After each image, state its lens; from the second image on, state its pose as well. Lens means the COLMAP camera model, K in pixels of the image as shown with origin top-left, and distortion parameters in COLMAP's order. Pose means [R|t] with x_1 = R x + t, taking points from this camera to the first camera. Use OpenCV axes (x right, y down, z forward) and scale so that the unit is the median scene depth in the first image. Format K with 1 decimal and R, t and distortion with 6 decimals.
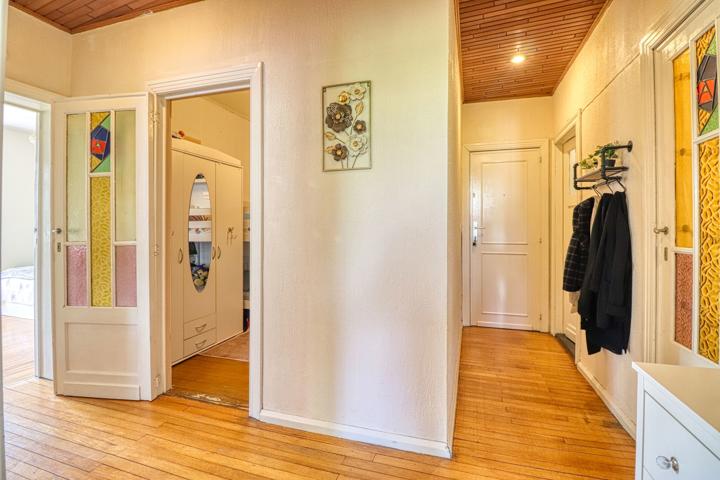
lens RADIAL K [[338.0, 0, 362.6], [0, 338.0, 227.5], [0, 0, 1]] dist [-0.016841, -0.000472]
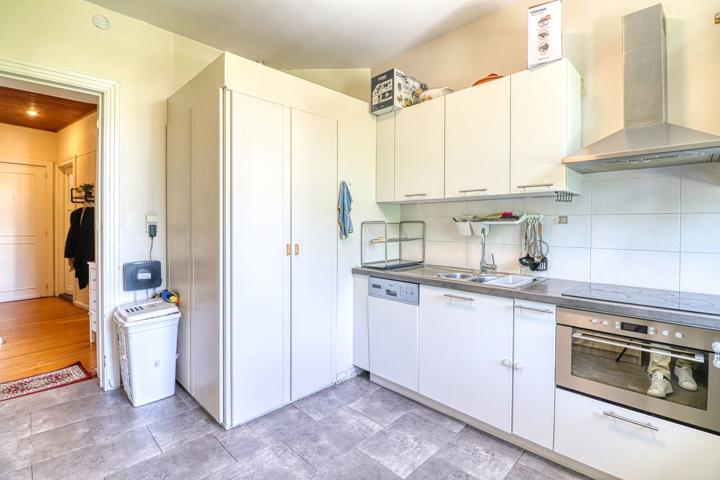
lens RADIAL K [[338.0, 0, 362.6], [0, 338.0, 227.5], [0, 0, 1]] dist [-0.016841, -0.000472]
pose [[0.299287, -0.008781, 0.954123, -0.562459], [-0.007715, 0.999903, 0.011622, -0.011707], [-0.954132, -0.010840, 0.299190, -0.949196]]
